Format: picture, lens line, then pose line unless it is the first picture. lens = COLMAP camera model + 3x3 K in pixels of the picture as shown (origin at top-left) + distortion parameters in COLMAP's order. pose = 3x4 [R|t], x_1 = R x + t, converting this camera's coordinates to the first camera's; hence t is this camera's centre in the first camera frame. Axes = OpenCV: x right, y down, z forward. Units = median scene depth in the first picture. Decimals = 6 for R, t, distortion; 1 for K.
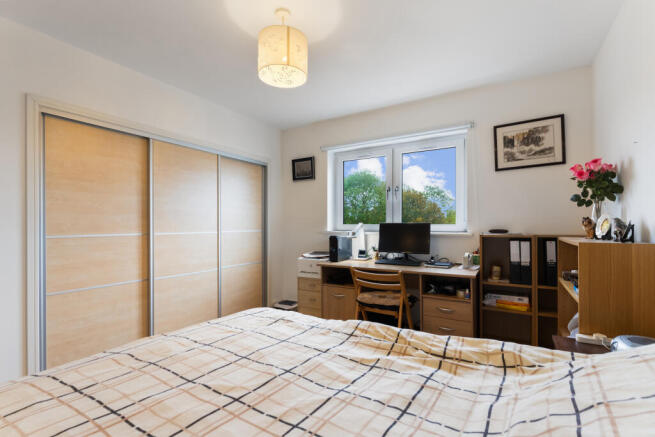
lens RADIAL K [[312.8, 0, 324.4], [0, 312.8, 211.7], [0, 0, 1]] dist [-0.000464, 0.000152]
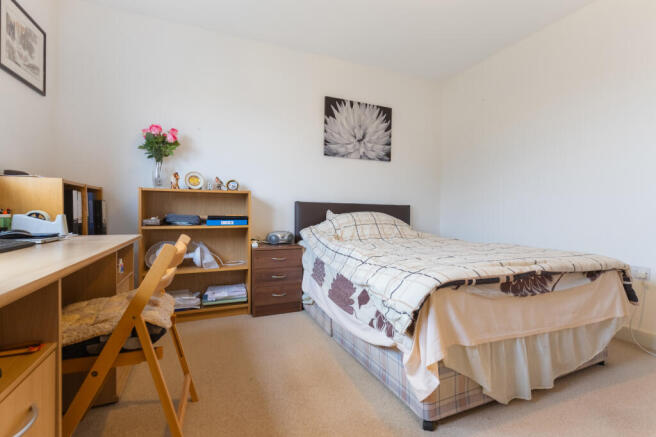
lens RADIAL K [[313.3, 0, 324.9], [0, 313.3, 211.6], [0, 0, 1]] dist [-0.000464, 0.000152]
pose [[-0.858282, -0.005610, 0.513148, -0.243587], [-0.027608, 0.998997, -0.035255, 0.142379], [-0.512435, -0.044426, -0.857576, 1.233998]]
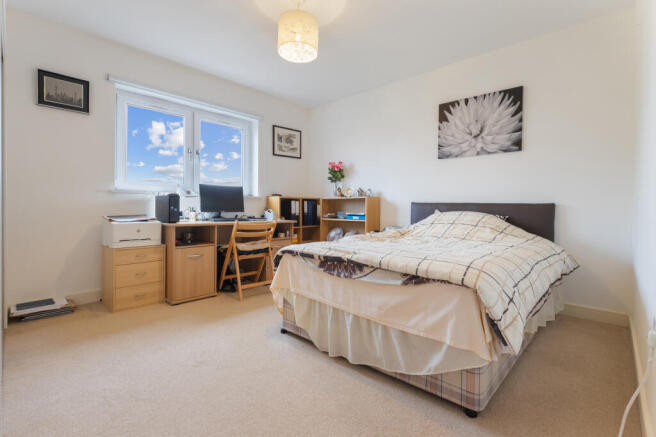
lens RADIAL K [[313.3, 0, 324.9], [0, 313.3, 211.6], [0, 0, 1]] dist [-0.000464, 0.000152]
pose [[0.169995, -0.003323, 0.985439, -0.928225], [-0.051421, 0.998602, 0.012238, 0.113598], [-0.984102, -0.052752, 0.169587, 0.512578]]
